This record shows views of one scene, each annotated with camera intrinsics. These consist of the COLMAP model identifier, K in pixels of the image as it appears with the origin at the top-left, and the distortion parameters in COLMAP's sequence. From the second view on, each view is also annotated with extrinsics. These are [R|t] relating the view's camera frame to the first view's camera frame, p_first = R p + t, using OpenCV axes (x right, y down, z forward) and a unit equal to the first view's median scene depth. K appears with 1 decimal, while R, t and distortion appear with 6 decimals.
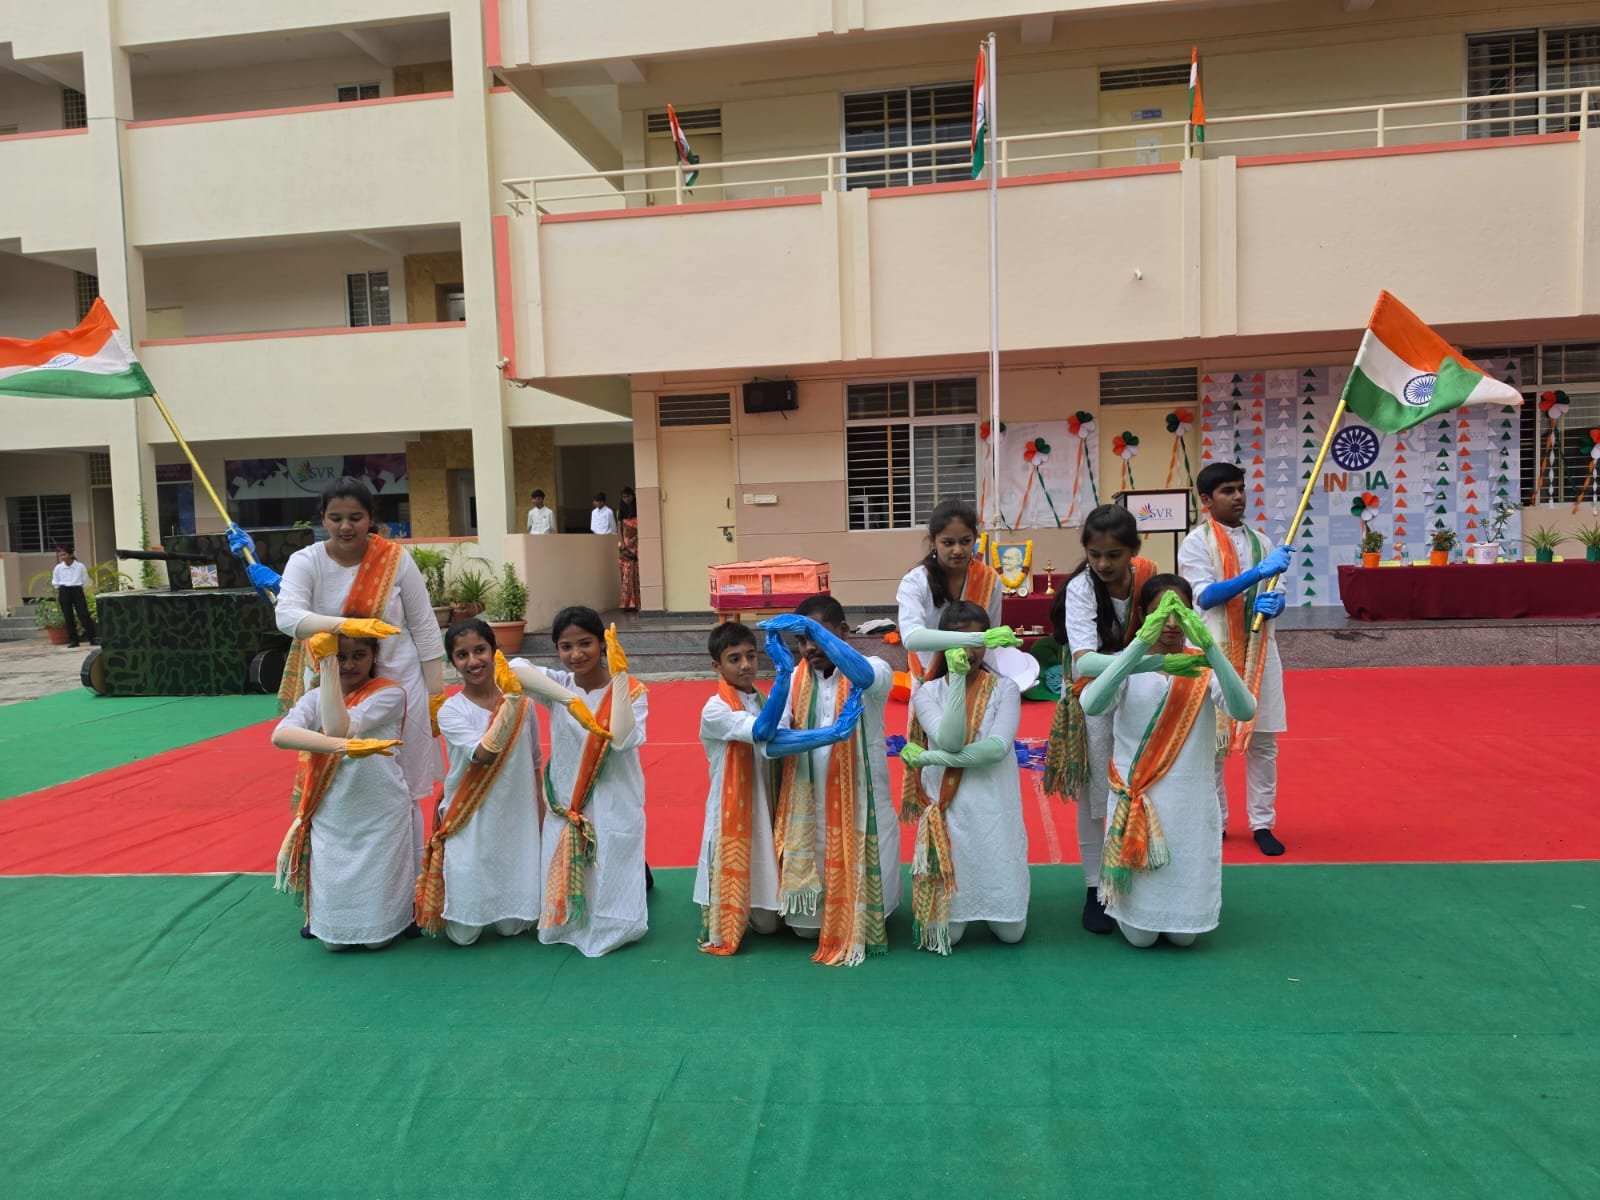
lens RADIAL K [[1257.2, 0, 767.2], [0, 1257.2, 626.9], [0, 0, 1]] dist [0.063725, -0.091337]
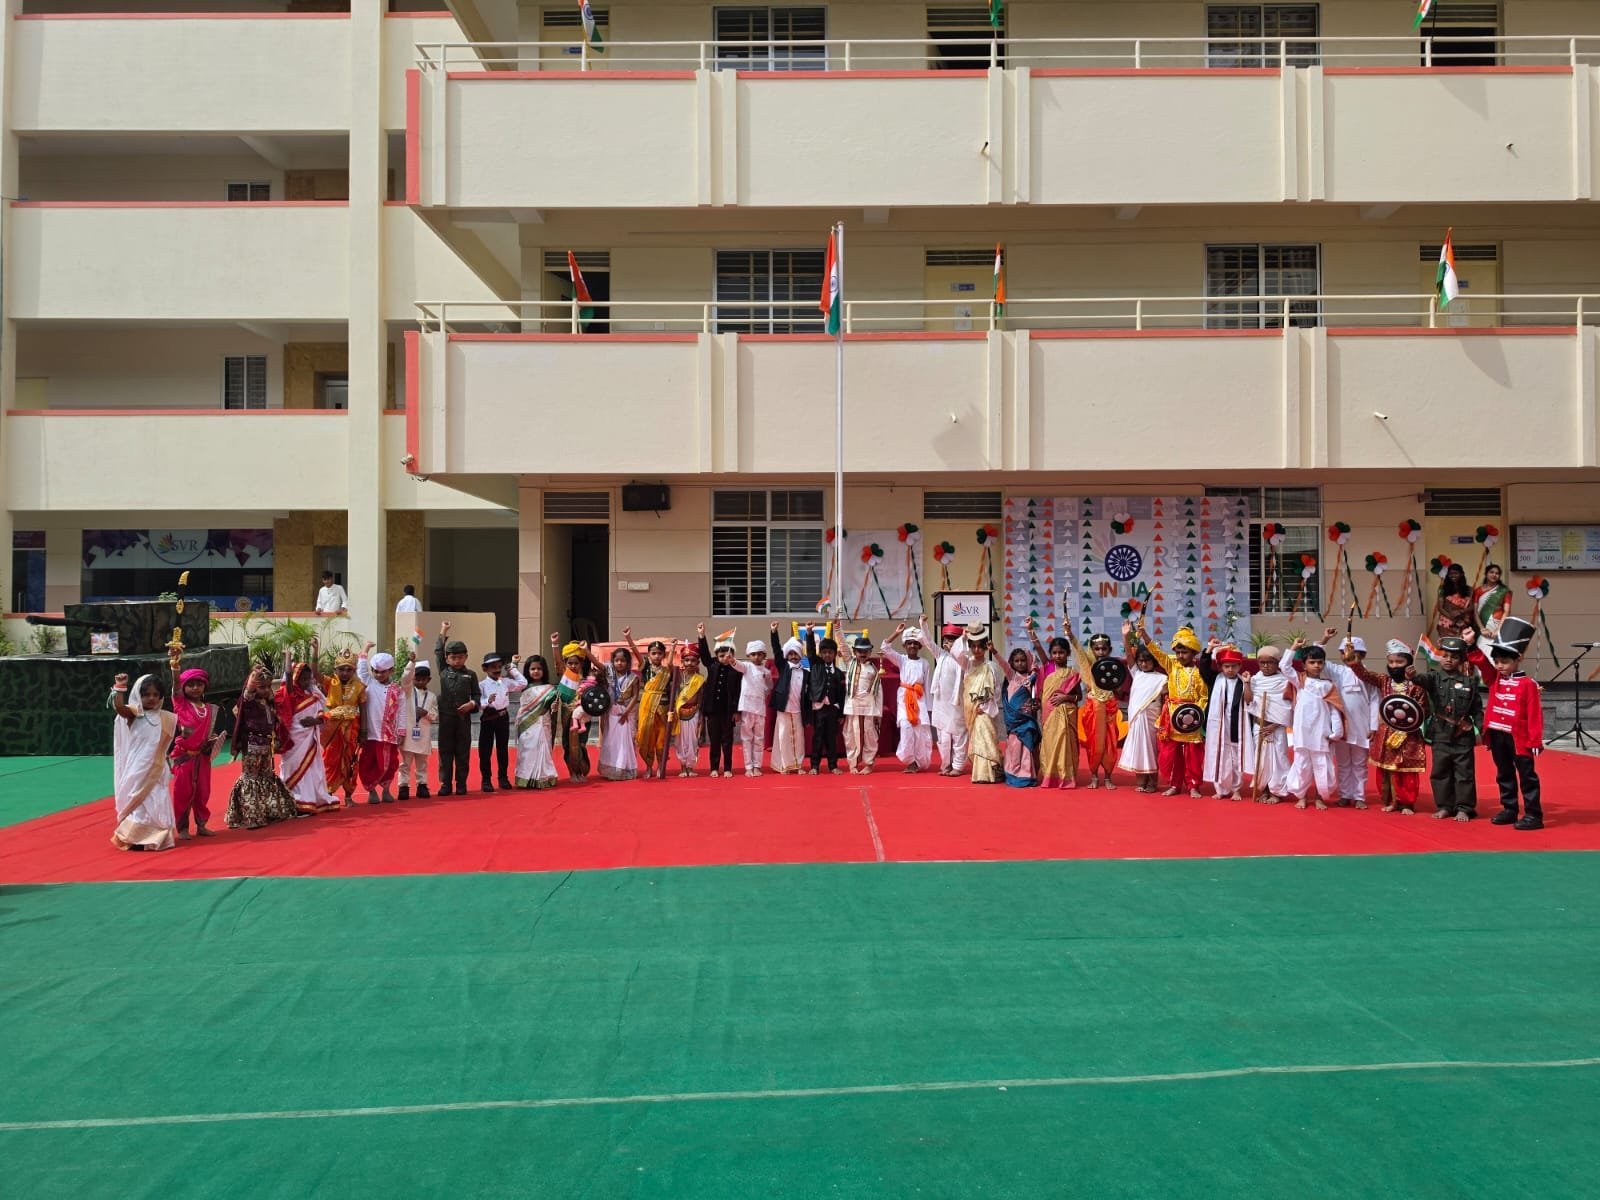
lens RADIAL K [[1966.8, 0, 798.8], [0, 1966.8, 570.8], [0, 0, 1]] dist [0.409782, -1.930786]
pose [[0.985247, 0.032314, 0.168063, -0.167756], [-0.016257, 0.995244, -0.096049, 0.056109], [-0.170367, 0.091899, 0.981086, -0.814794]]
